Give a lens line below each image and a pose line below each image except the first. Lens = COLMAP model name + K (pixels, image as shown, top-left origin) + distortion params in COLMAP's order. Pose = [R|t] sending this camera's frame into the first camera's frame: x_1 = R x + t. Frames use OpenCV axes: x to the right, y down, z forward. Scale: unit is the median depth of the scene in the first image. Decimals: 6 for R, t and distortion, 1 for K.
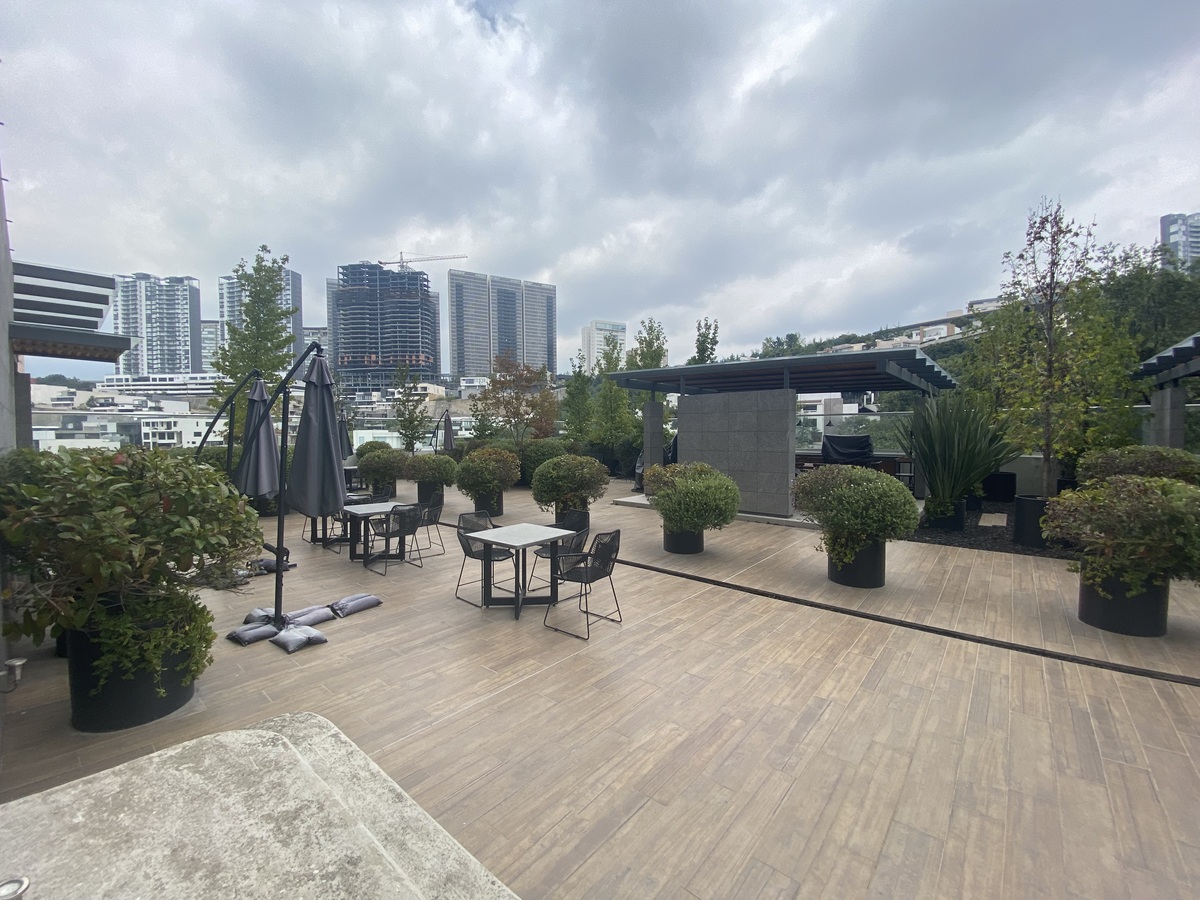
lens RADIAL K [[479.7, 0, 590.6], [0, 479.7, 449.0], [0, 0, 1]] dist [0.013139, -0.017568]
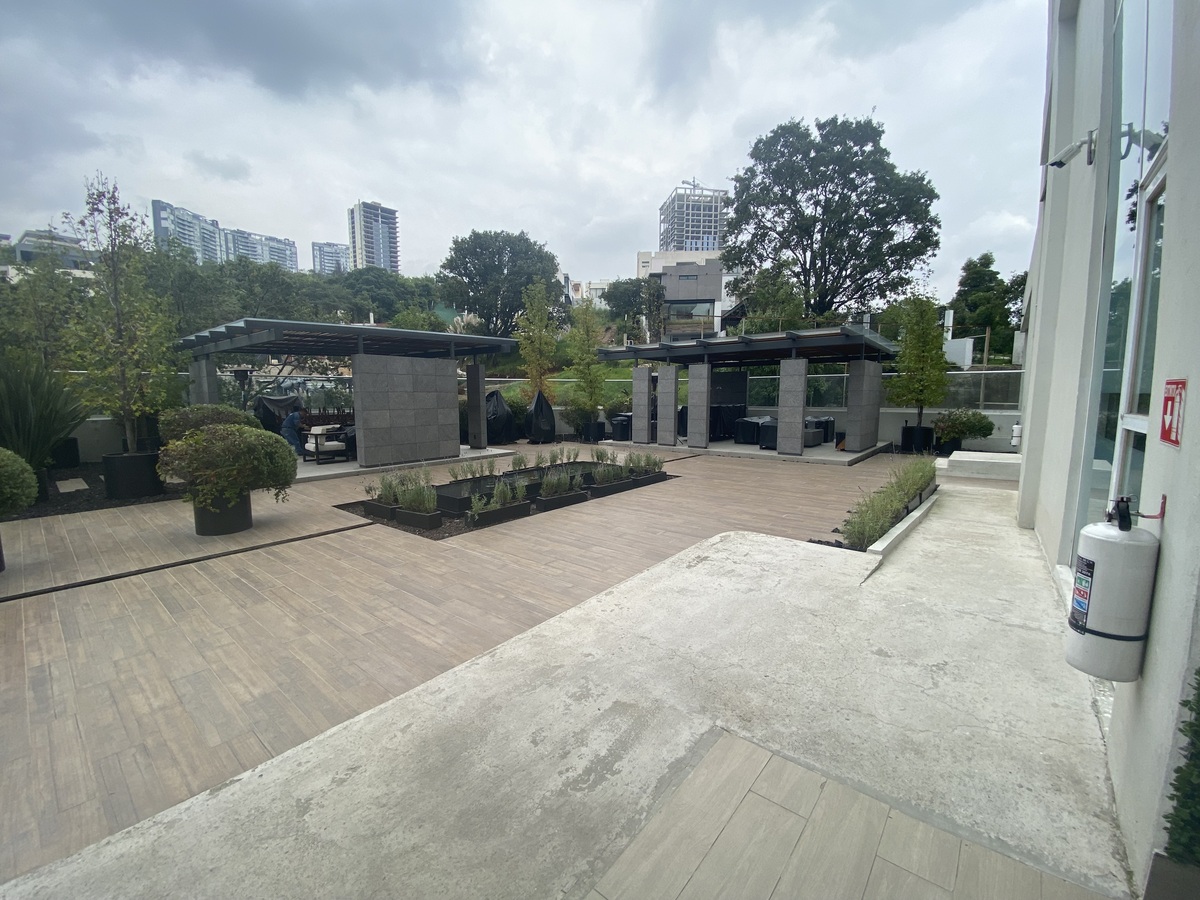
lens RADIAL K [[492.8, 0, 600.0], [0, 492.8, 450.0], [0, 0, 1]] dist [0.019617, -0.018928]
pose [[-0.028671, -0.108212, 0.993714, -4.164025], [0.036399, 0.993351, 0.109223, 0.138171], [-0.998926, 0.039302, -0.024541, -1.159376]]
